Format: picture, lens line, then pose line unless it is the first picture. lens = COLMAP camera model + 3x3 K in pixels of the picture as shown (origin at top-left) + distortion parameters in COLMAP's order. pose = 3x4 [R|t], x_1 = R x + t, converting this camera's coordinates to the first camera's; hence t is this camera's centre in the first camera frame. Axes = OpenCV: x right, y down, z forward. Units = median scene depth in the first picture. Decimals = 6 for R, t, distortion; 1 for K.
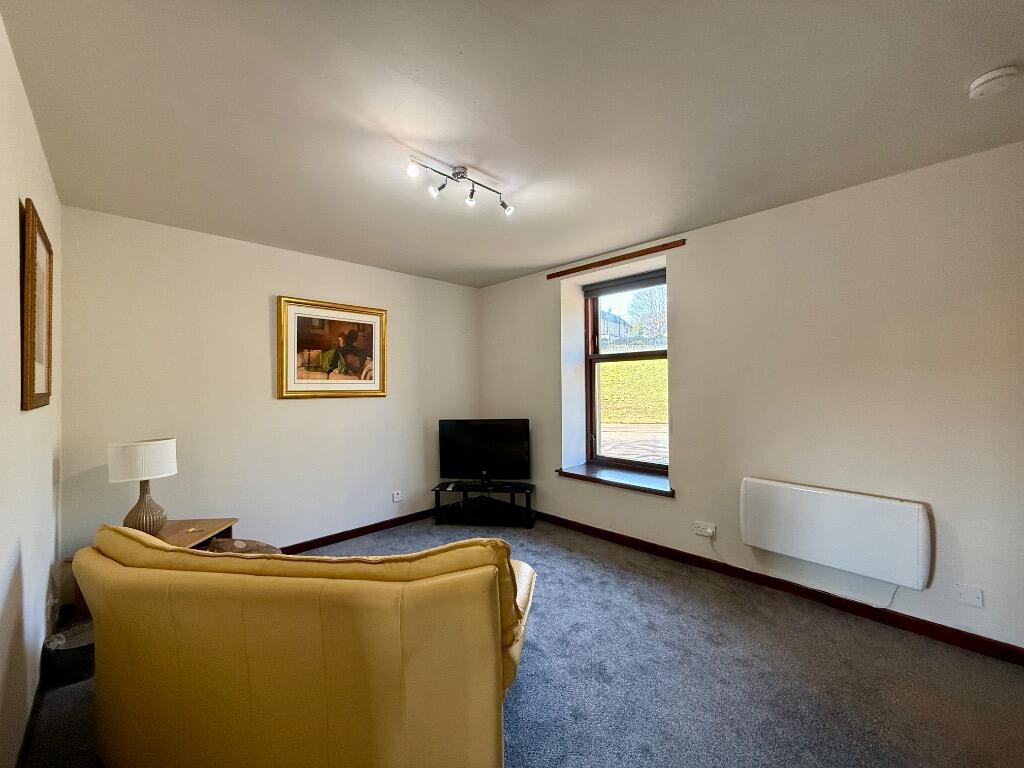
lens RADIAL K [[406.1, 0, 508.9], [0, 406.1, 382.8], [0, 0, 1]] dist [0.001455, 0.000159]
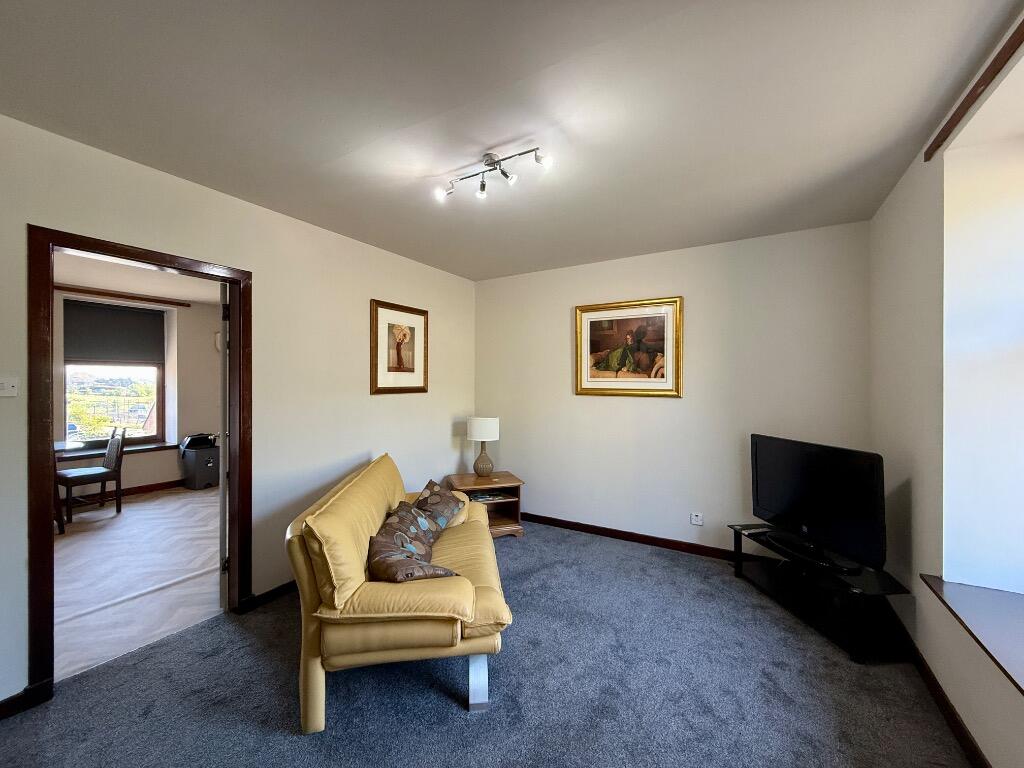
lens RADIAL K [[406.1, 0, 508.9], [0, 406.1, 382.8], [0, 0, 1]] dist [0.001455, 0.000159]
pose [[0.257440, 0.012001, -0.966220, 0.475399], [-0.000706, 0.999925, 0.012232, -0.008107], [0.966294, -0.002467, 0.257429, 0.469277]]
